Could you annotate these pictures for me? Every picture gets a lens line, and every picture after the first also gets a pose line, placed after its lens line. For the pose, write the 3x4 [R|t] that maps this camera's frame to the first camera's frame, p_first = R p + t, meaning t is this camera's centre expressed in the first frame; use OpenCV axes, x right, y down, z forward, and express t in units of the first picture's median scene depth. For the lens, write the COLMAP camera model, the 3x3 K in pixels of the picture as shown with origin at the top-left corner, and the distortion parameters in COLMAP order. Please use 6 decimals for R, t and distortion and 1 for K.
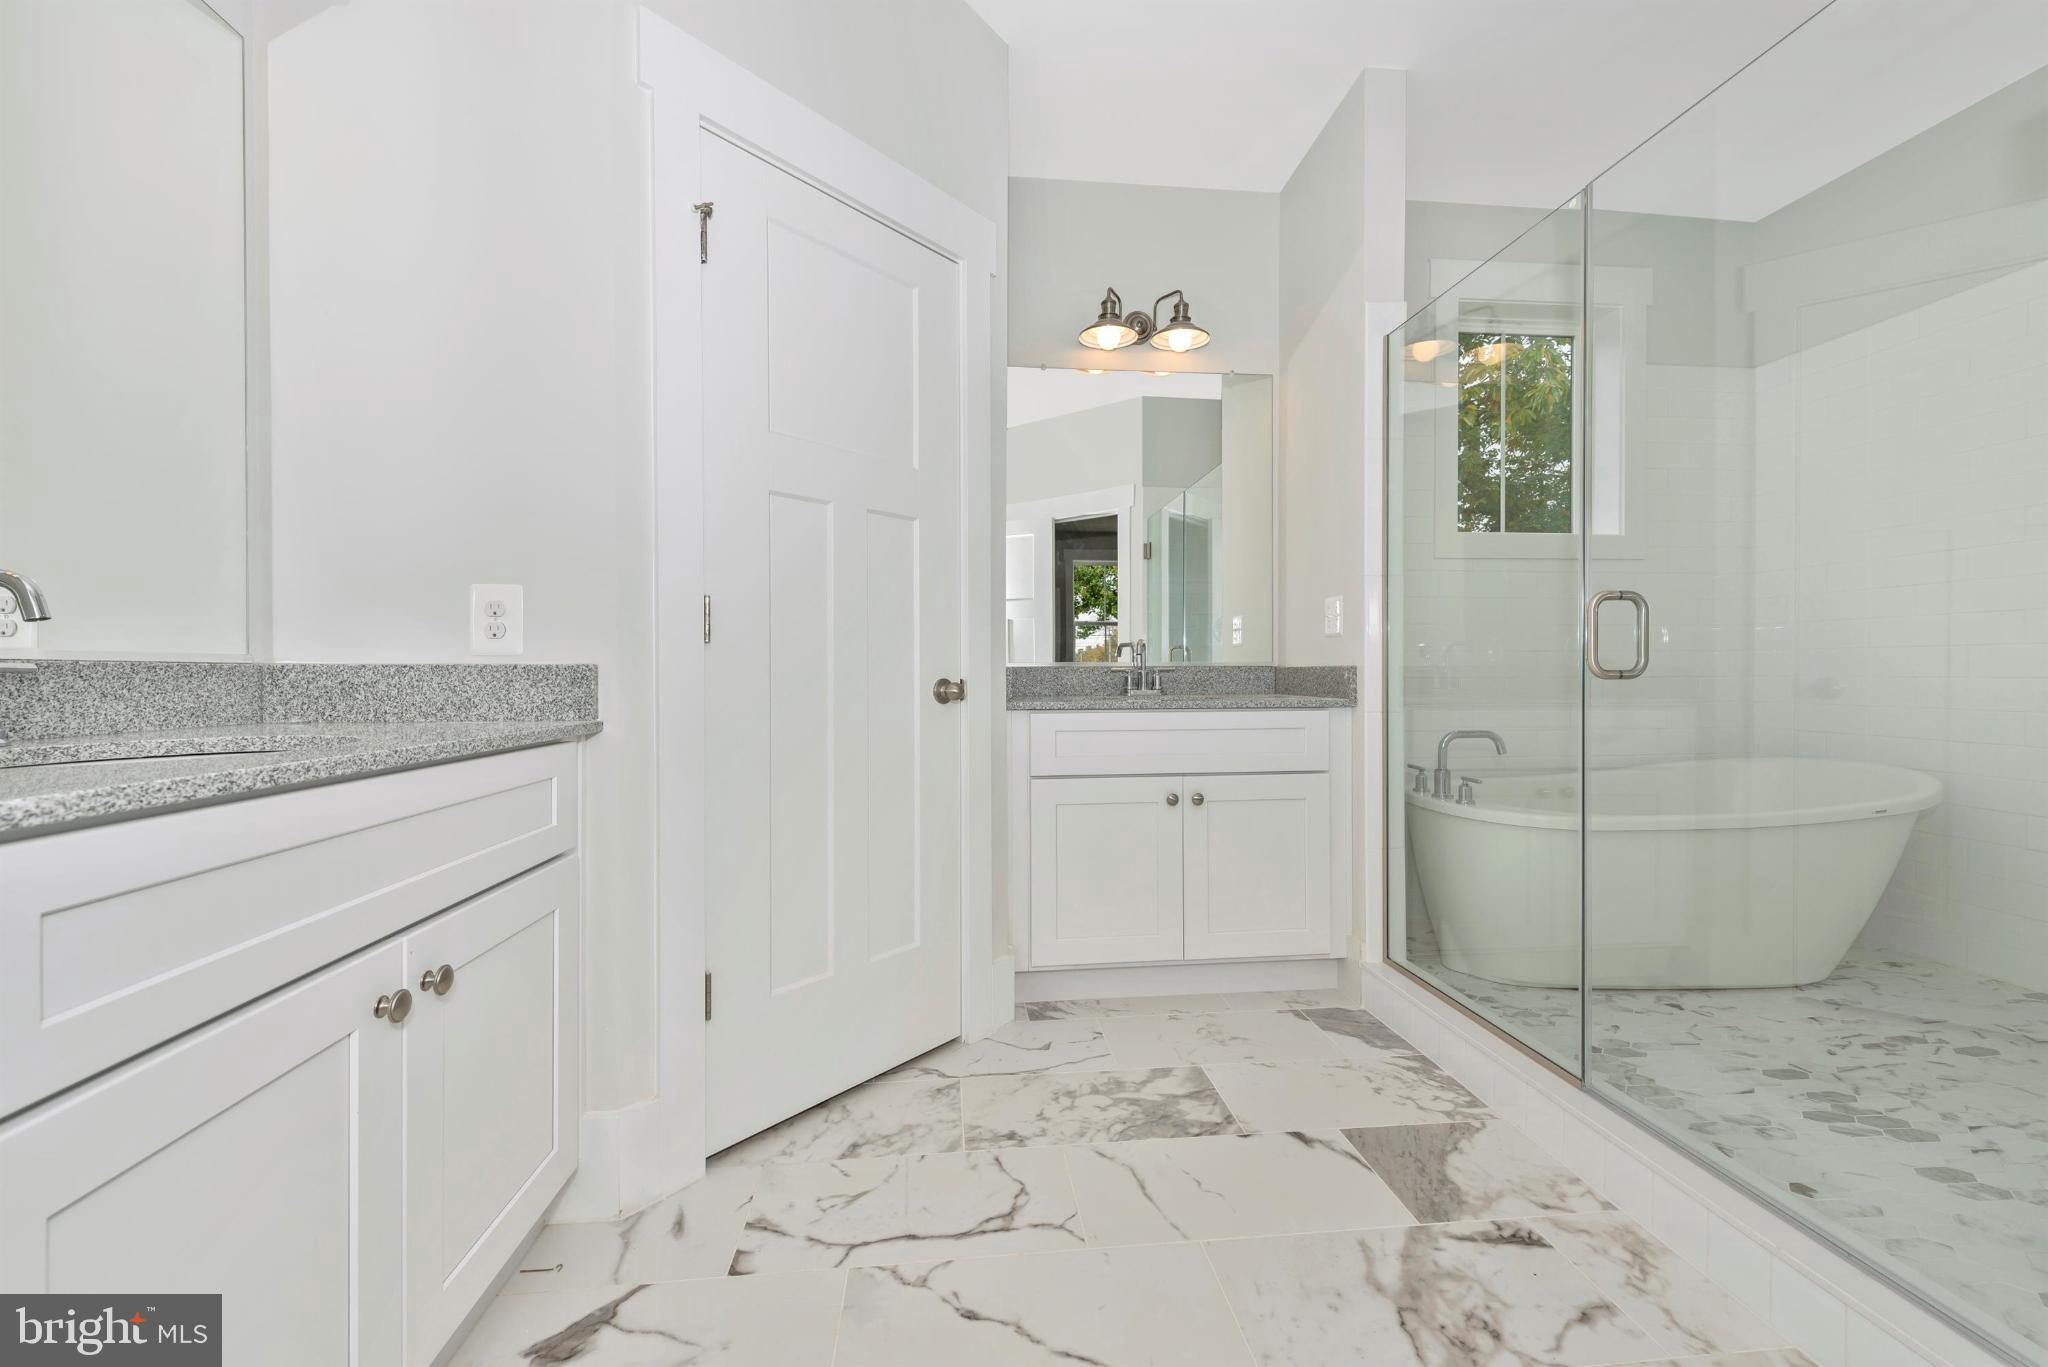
lens RADIAL K [[801.5, 0, 1032.5], [0, 801.5, 676.0], [0, 0, 1]] dist [0.006467, -0.001438]
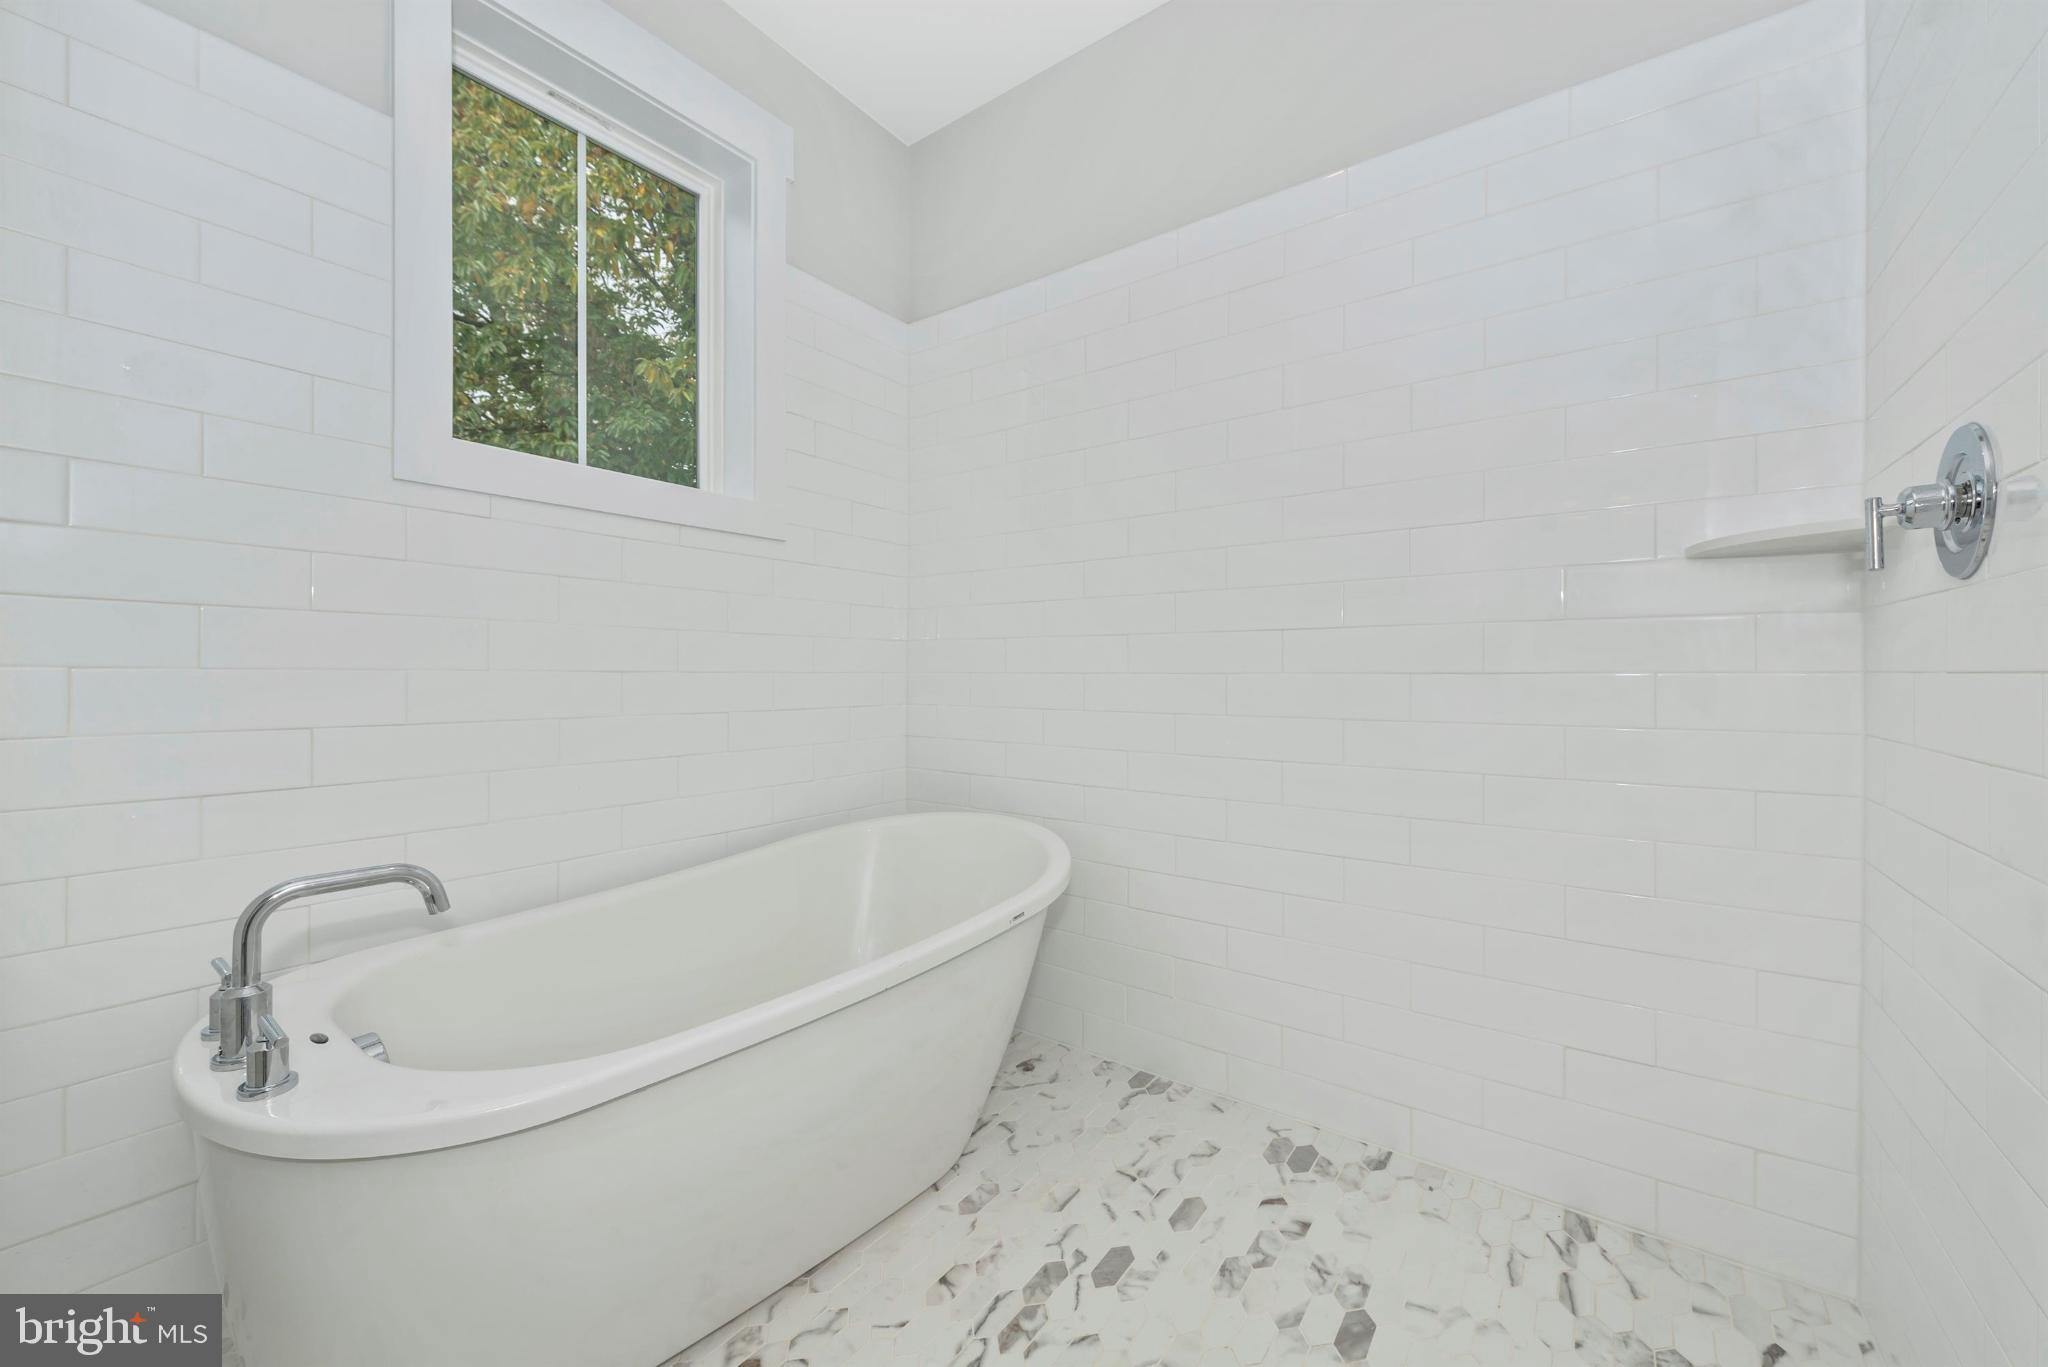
lens RADIAL K [[801.5, 0, 1027.0], [0, 801.5, 663.9], [0, 0, 1]] dist [0.006467, -0.001438]
pose [[0.672907, 0.010792, 0.739648, 0.529324], [-0.004025, 0.999932, -0.010928, -0.040577], [-0.739716, 0.004376, 0.672905, 0.515638]]
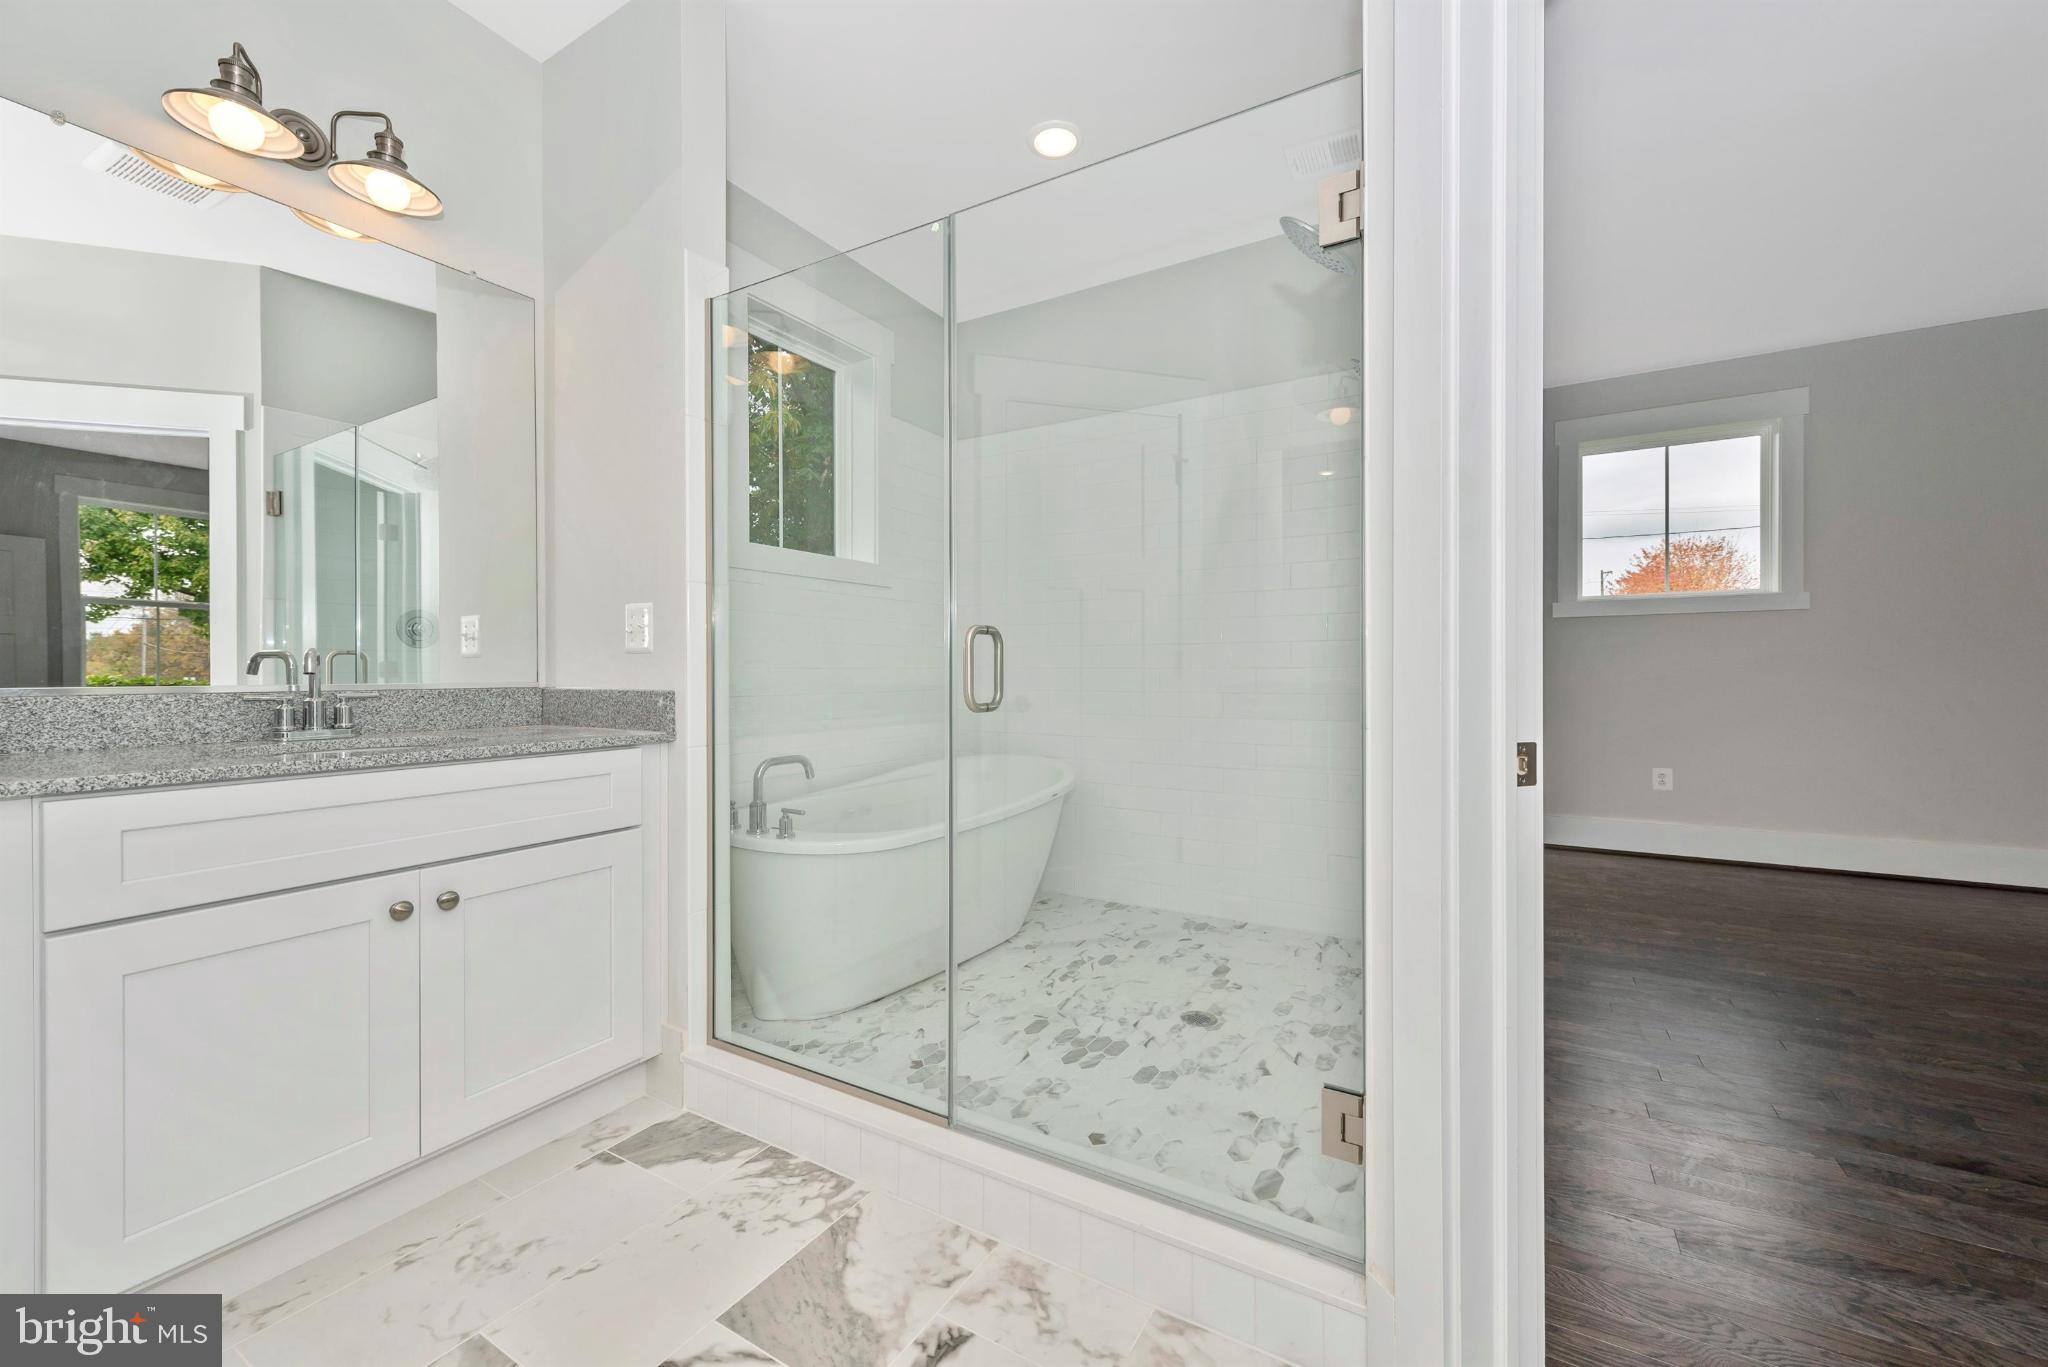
lens RADIAL K [[801.5, 0, 1024.3], [0, 801.5, 674.2], [0, 0, 1]] dist [0.006467, -0.001438]
pose [[0.601761, -0.000685, 0.798676, -0.034404], [0.002139, 0.999997, -0.000754, -0.029681], [-0.798673, 0.002162, 0.601761, 0.238071]]
